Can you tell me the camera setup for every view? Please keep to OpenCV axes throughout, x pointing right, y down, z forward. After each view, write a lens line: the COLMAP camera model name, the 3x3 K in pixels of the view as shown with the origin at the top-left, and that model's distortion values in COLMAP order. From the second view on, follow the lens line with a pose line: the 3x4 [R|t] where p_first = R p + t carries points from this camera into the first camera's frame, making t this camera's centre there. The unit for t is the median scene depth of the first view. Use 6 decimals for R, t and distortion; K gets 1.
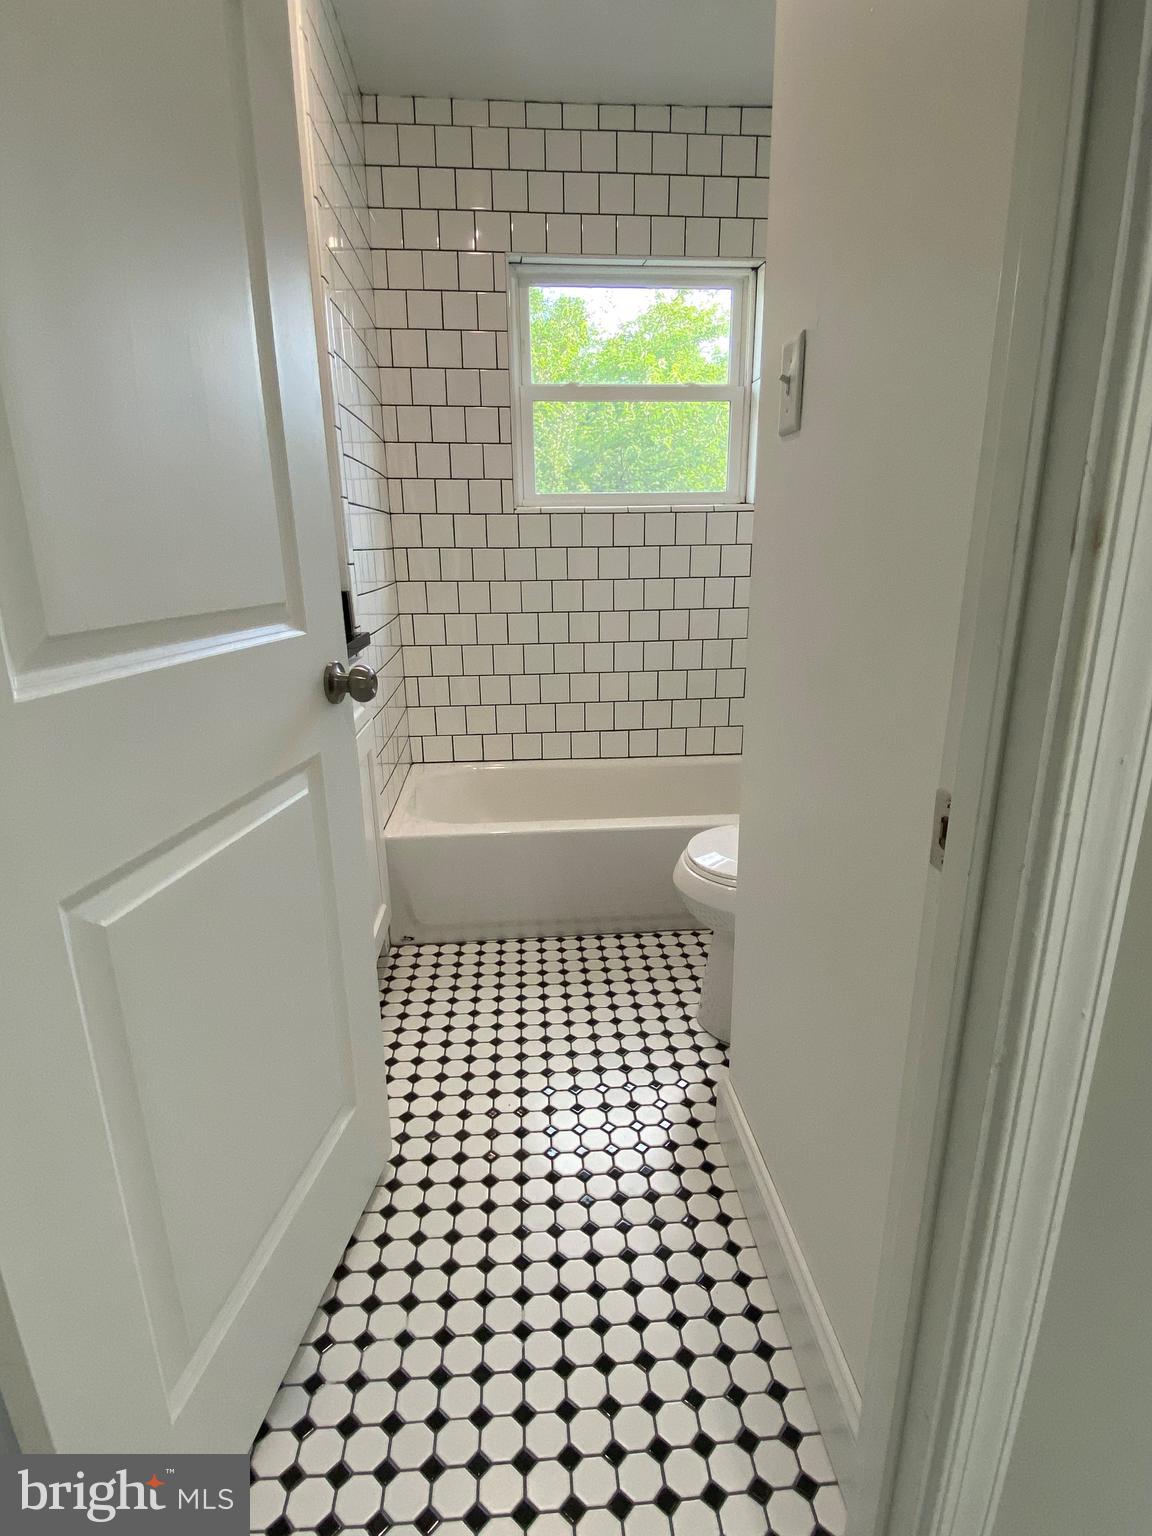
lens RADIAL K [[762.3, 0, 584.4], [0, 762.3, 760.5], [0, 0, 1]] dist [0.077367, -0.073038]
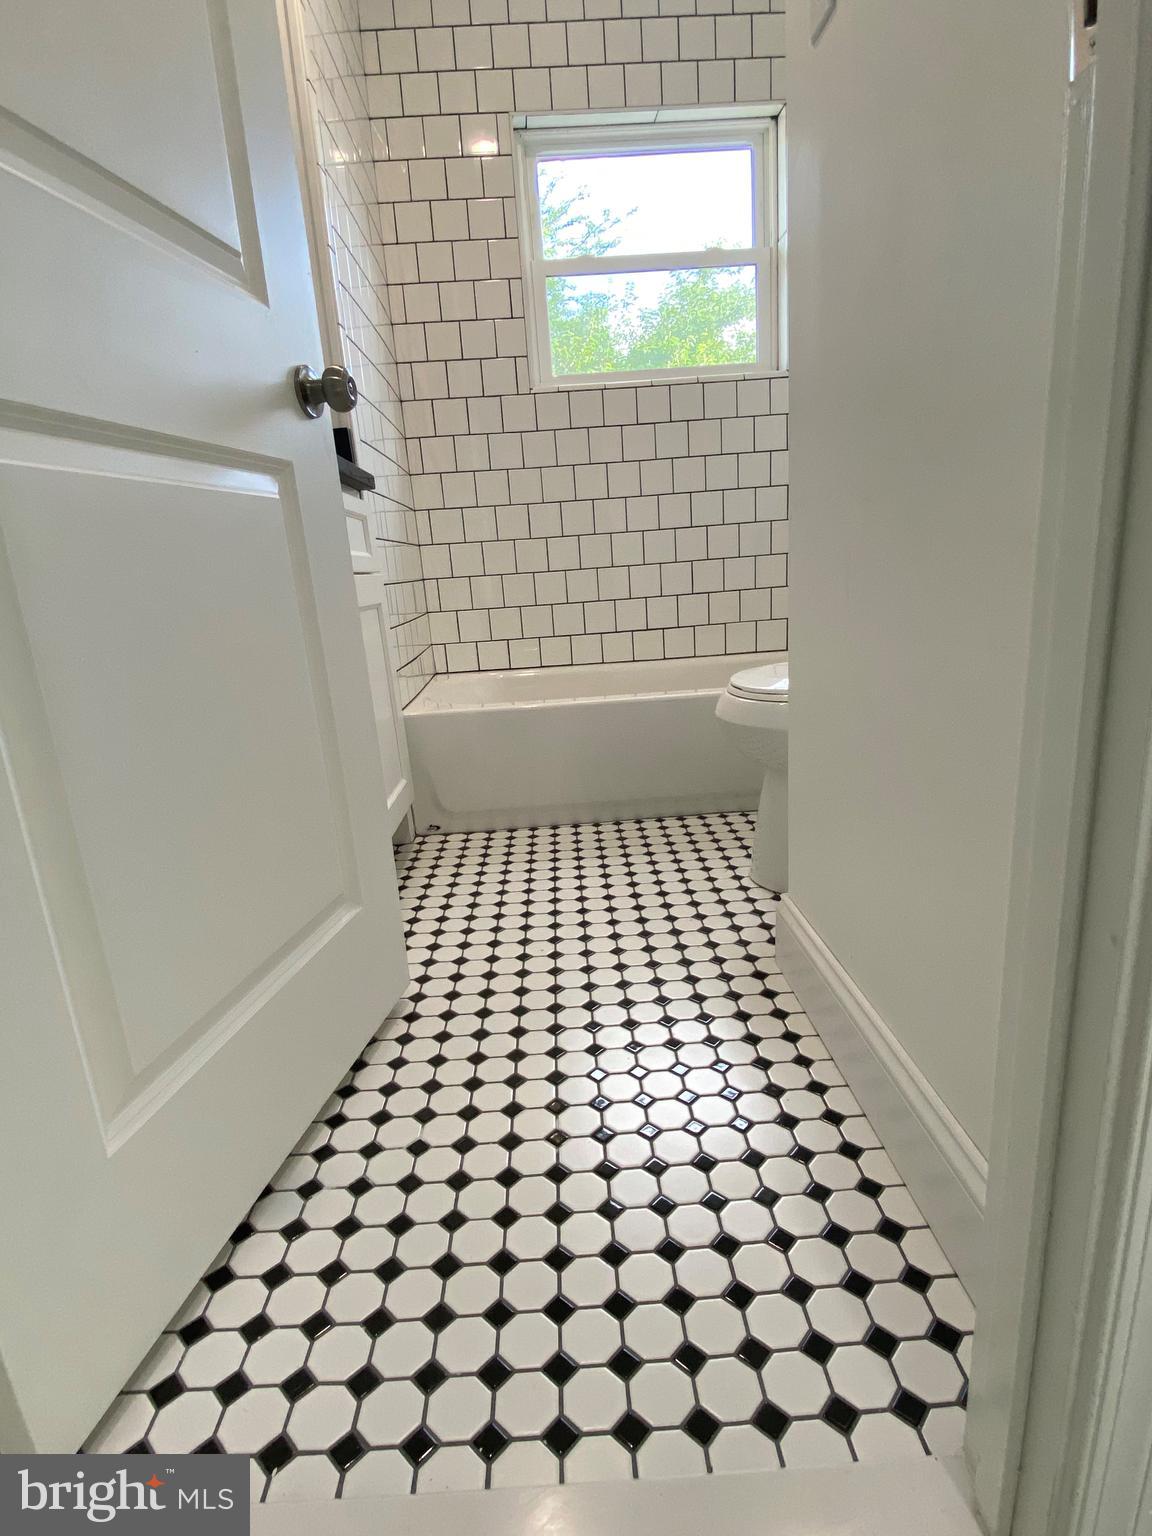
lens RADIAL K [[762.3, 0, 584.4], [0, 762.3, 760.5], [0, 0, 1]] dist [0.077367, -0.073038]
pose [[0.997464, -0.044686, -0.055394, 0.007569], [0.043323, 0.998734, -0.025577, 0.164727], [0.056467, 0.023113, 0.998137, 0.072004]]
